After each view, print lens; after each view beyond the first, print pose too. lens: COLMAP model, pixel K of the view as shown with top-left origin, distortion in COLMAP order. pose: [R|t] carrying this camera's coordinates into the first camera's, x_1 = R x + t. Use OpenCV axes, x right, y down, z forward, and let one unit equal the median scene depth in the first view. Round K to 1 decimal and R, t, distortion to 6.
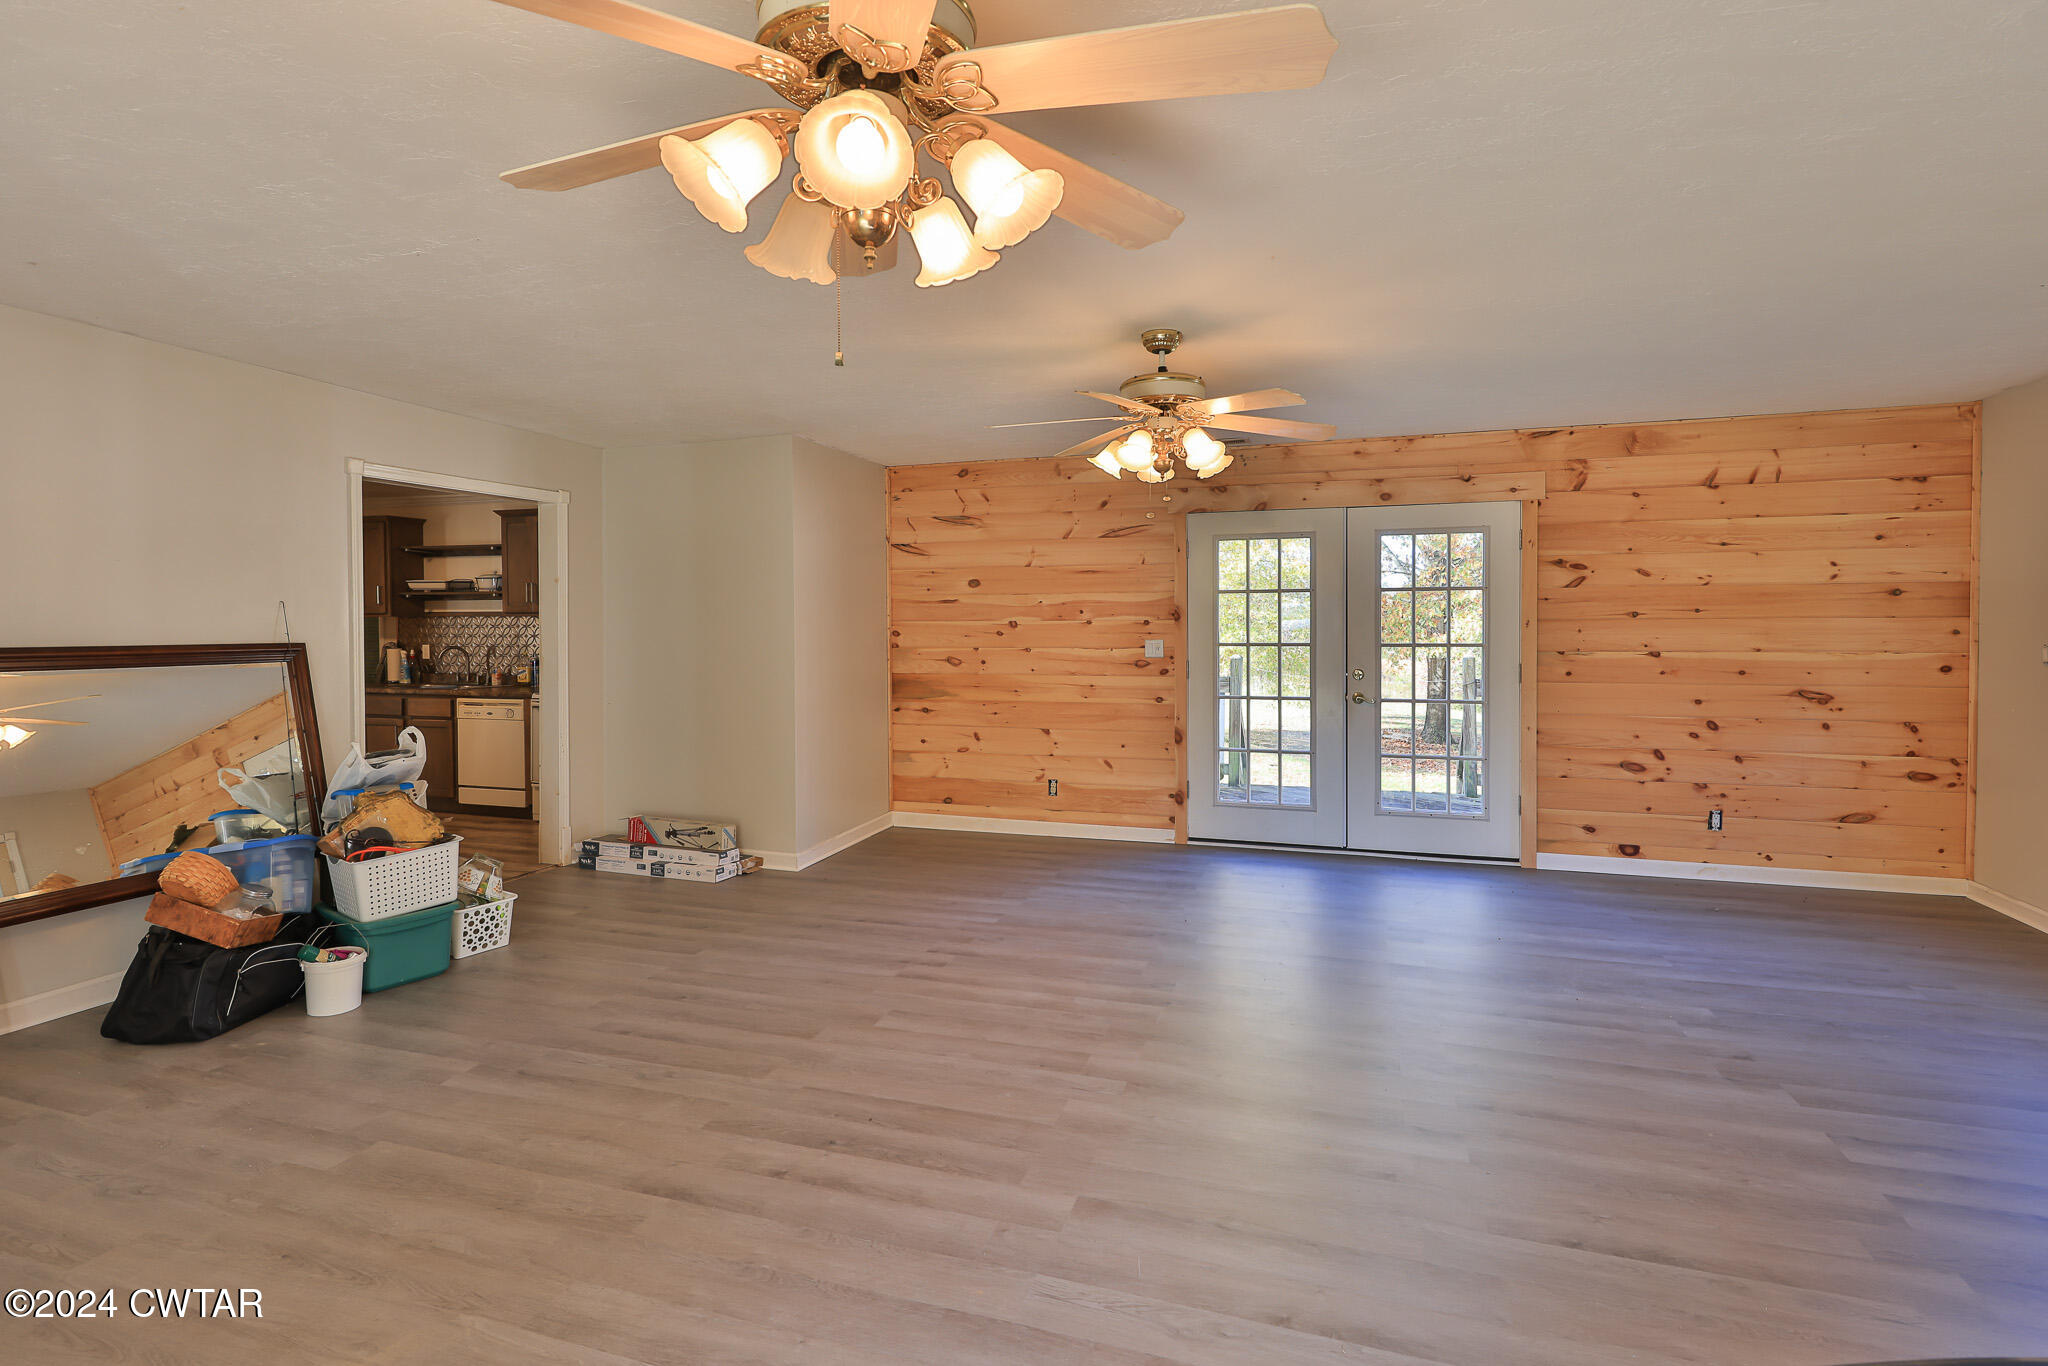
lens RADIAL K [[963.3, 0, 1021.2], [0, 963.3, 629.7], [0, 0, 1]] dist [0.005201, 0.000129]
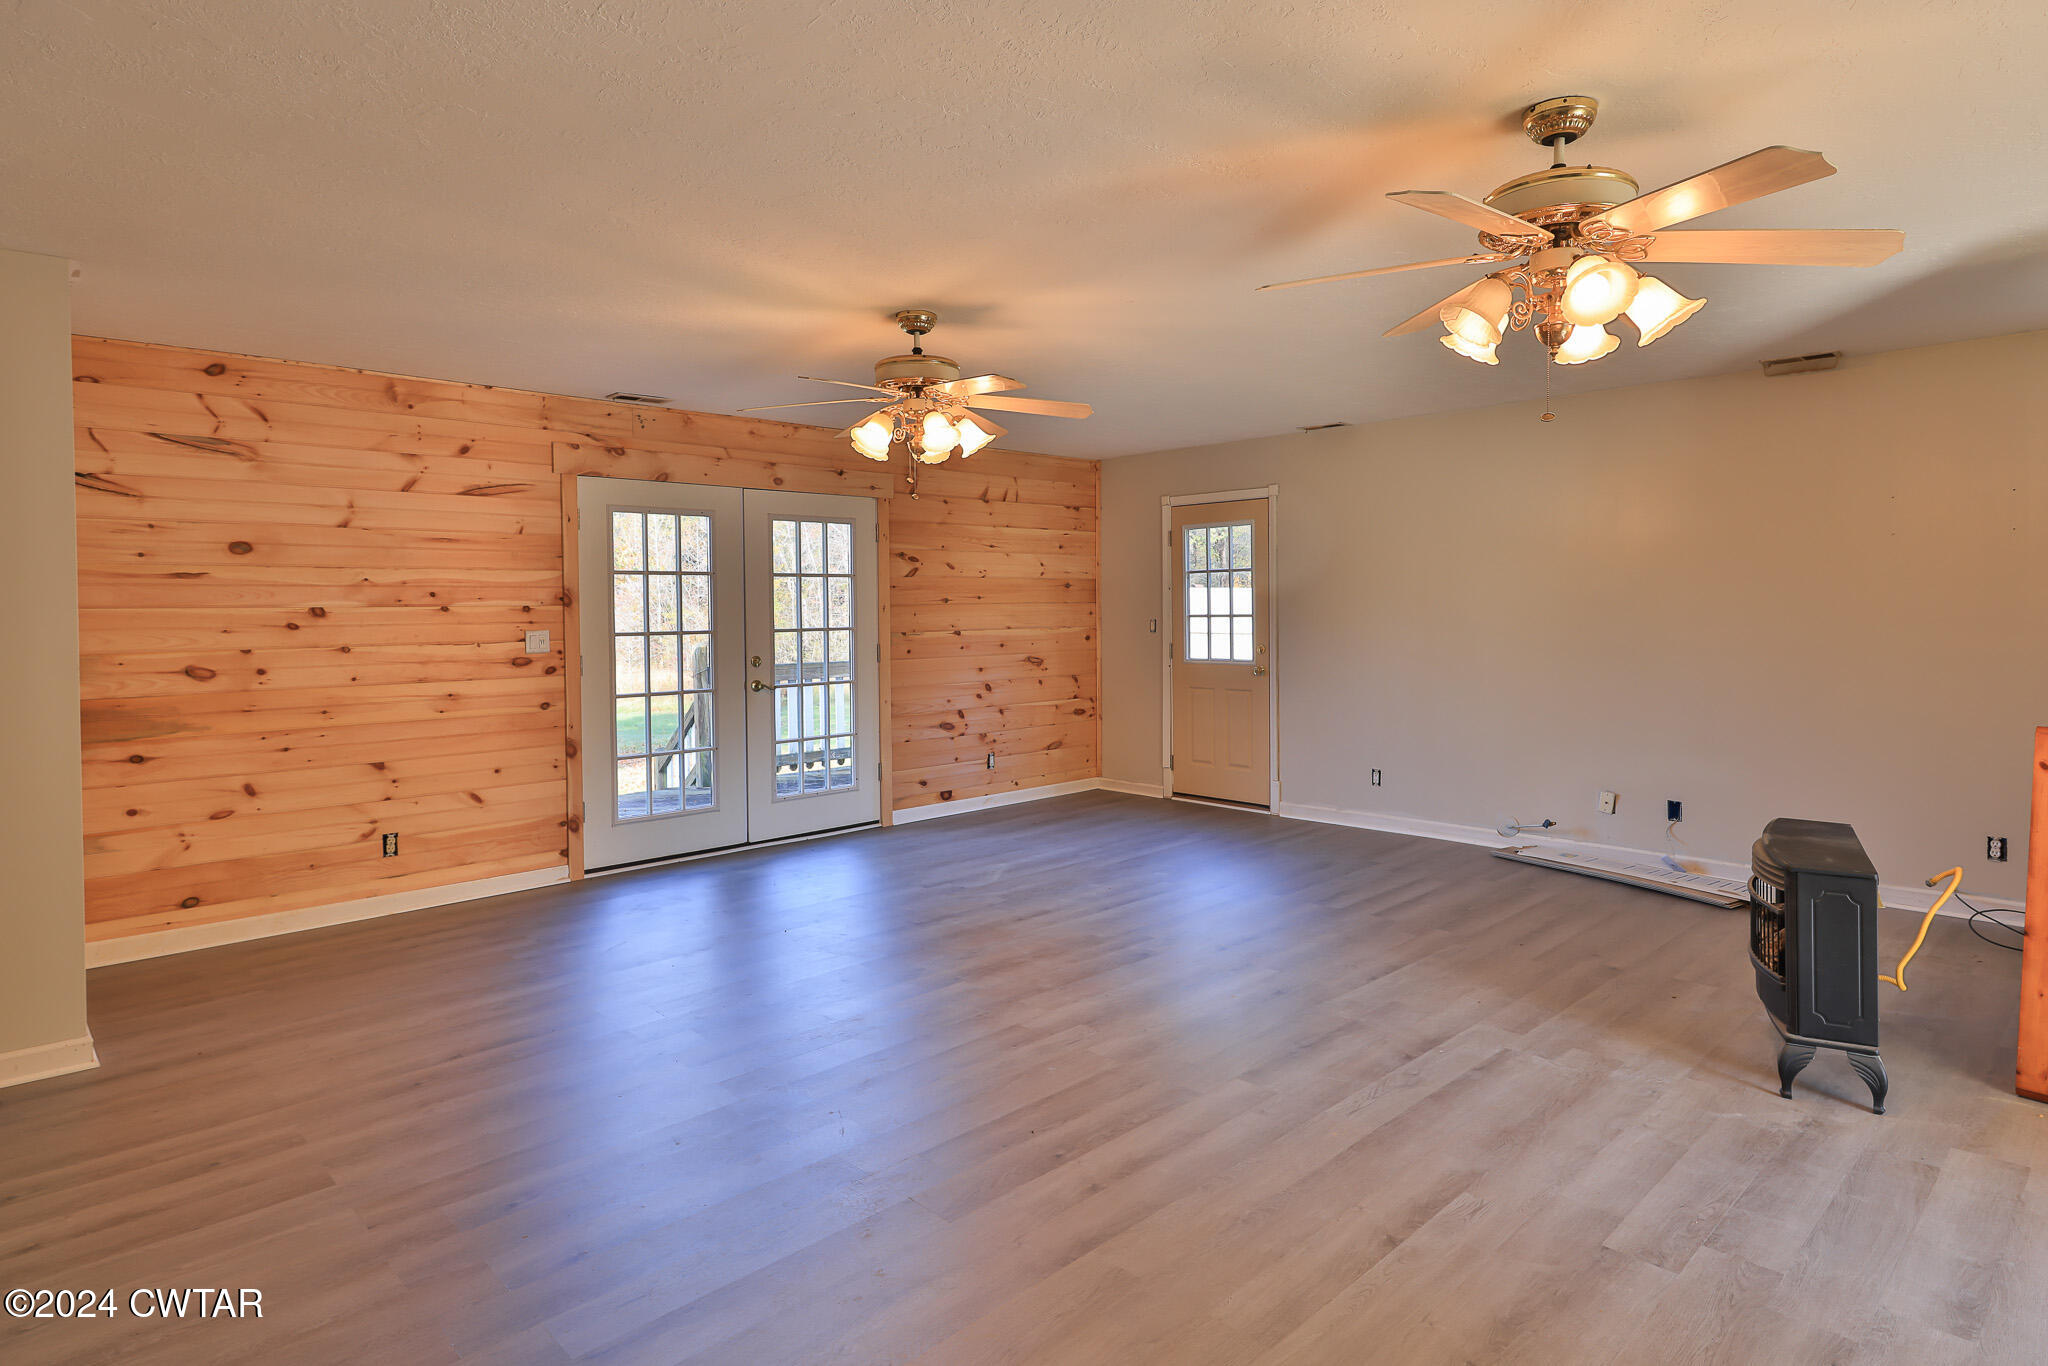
lens RADIAL K [[1122.6, 0, 1031.8], [0, 1122.6, 612.2], [0, 0, 1]] dist [0.007672, -0.000077]
pose [[0.474511, -0.005035, 0.880235, -0.552915], [0.013174, 0.999912, -0.001382, 0.002264], [-0.880151, 0.012253, 0.474535, 0.236007]]
